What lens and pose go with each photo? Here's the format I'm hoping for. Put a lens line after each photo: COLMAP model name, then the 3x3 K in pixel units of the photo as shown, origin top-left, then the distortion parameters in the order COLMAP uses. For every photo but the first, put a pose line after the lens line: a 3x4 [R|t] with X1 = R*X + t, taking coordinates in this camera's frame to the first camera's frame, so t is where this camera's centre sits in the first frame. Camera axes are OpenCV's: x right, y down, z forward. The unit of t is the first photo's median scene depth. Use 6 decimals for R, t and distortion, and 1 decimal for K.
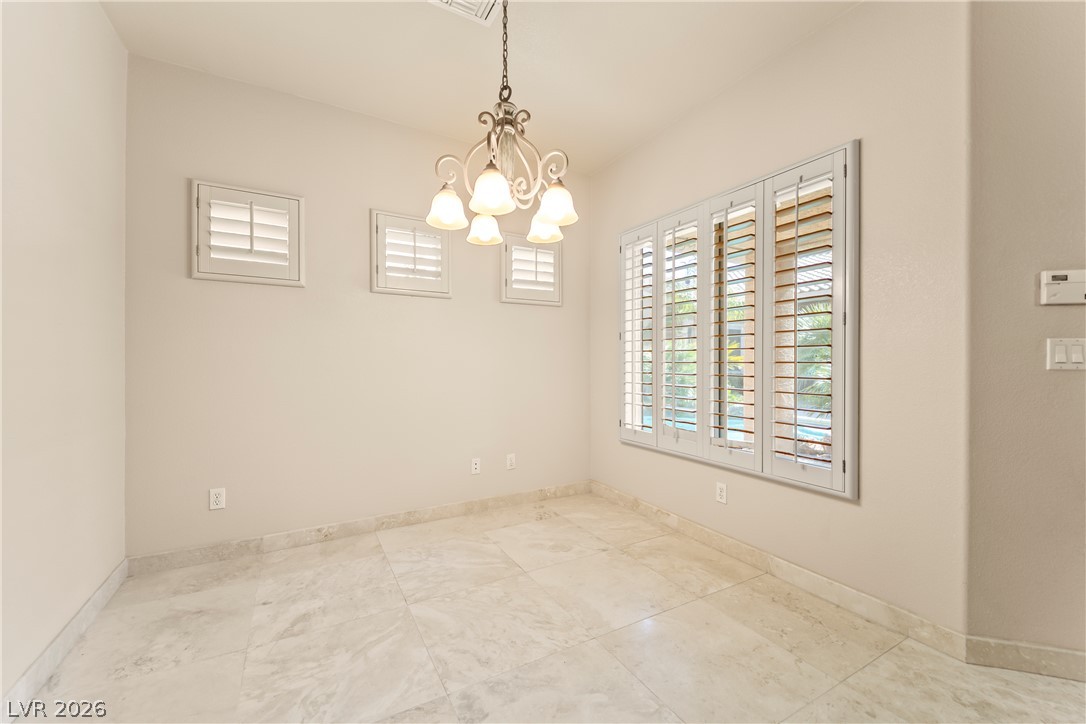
lens RADIAL K [[433.6, 0, 536.3], [0, 433.6, 363.1], [0, 0, 1]] dist [0.039523, -0.023983]
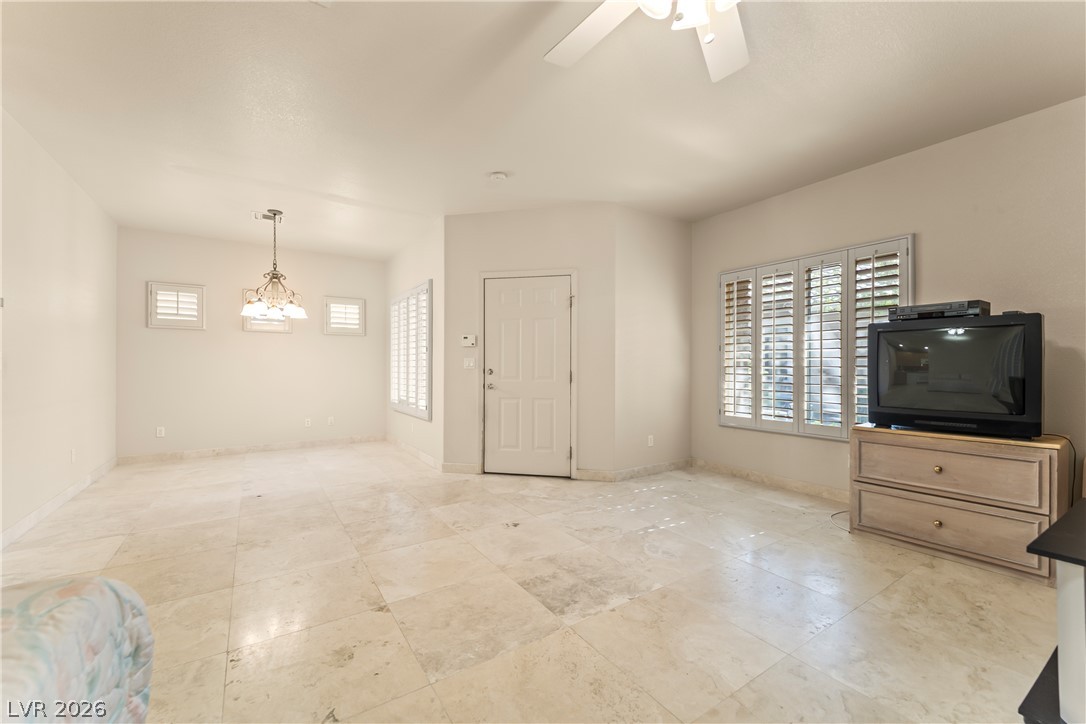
lens RADIAL K [[436.1, 0, 540.3], [0, 436.1, 366.0], [0, 0, 1]] dist [0.039299, -0.023958]
pose [[0.997301, -0.002025, 0.073388, 0.937055], [0.002426, 0.999983, -0.005376, 0.007612], [-0.073376, 0.005540, 0.997289, -1.253125]]
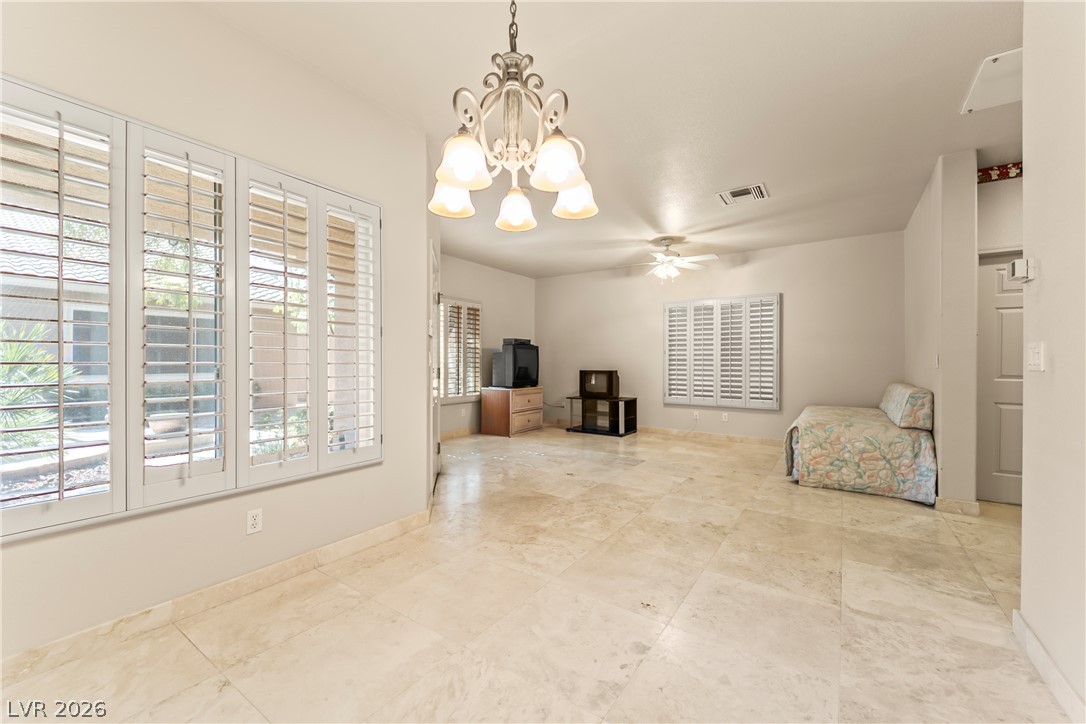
lens RADIAL K [[422.0, 0, 546.6], [0, 422.0, 368.2], [0, 0, 1]] dist [0.039233, -0.021192]
pose [[-0.448120, -0.013742, 0.893868, -0.579288], [0.001104, 0.999873, 0.015925, -0.006559], [-0.893973, 0.008123, -0.448047, 0.916089]]
